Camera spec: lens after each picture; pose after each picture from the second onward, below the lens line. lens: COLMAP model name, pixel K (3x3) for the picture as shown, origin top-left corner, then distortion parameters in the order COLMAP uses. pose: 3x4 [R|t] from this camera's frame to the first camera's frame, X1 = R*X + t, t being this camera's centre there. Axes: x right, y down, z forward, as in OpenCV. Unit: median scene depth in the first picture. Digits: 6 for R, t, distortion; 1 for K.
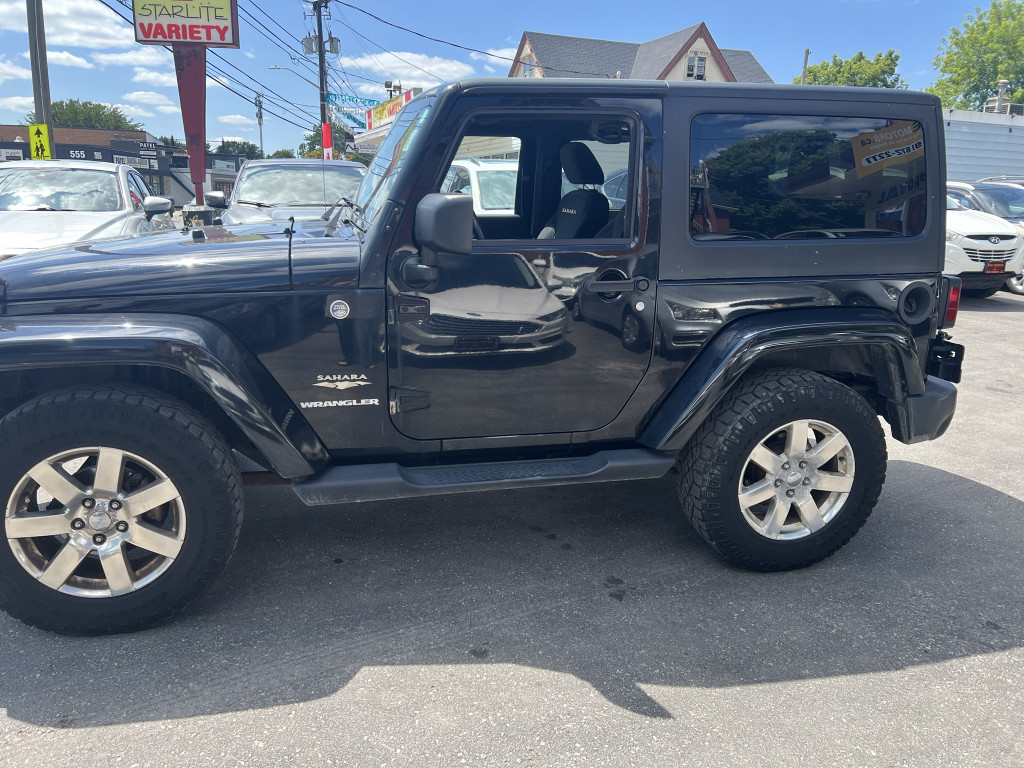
lens RADIAL K [[774.1, 0, 513.7], [0, 774.1, 368.3], [0, 0, 1]] dist [0.115048, -0.130913]
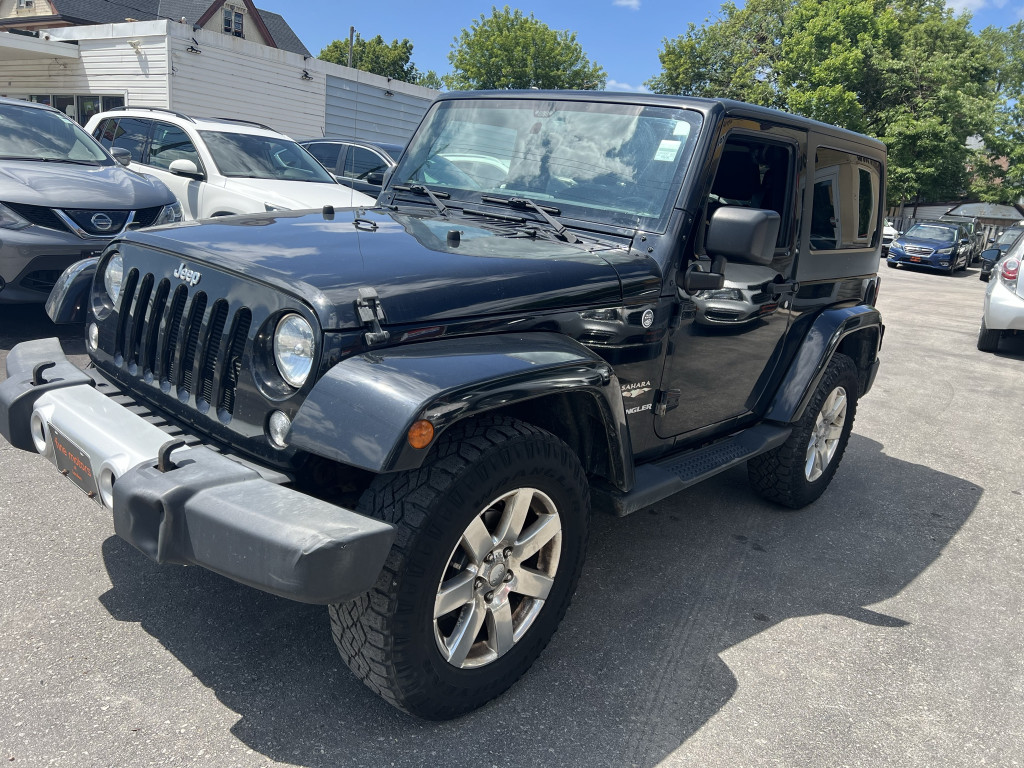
lens RADIAL K [[770.3, 0, 512.0], [0, 770.3, 384.0], [0, 0, 1]] dist [0.049779, -0.068882]
pose [[0.826410, -0.082367, 0.557012, -0.895162], [0.046509, 0.995848, 0.078254, -0.074250], [-0.561145, -0.038764, 0.826809, 0.273621]]
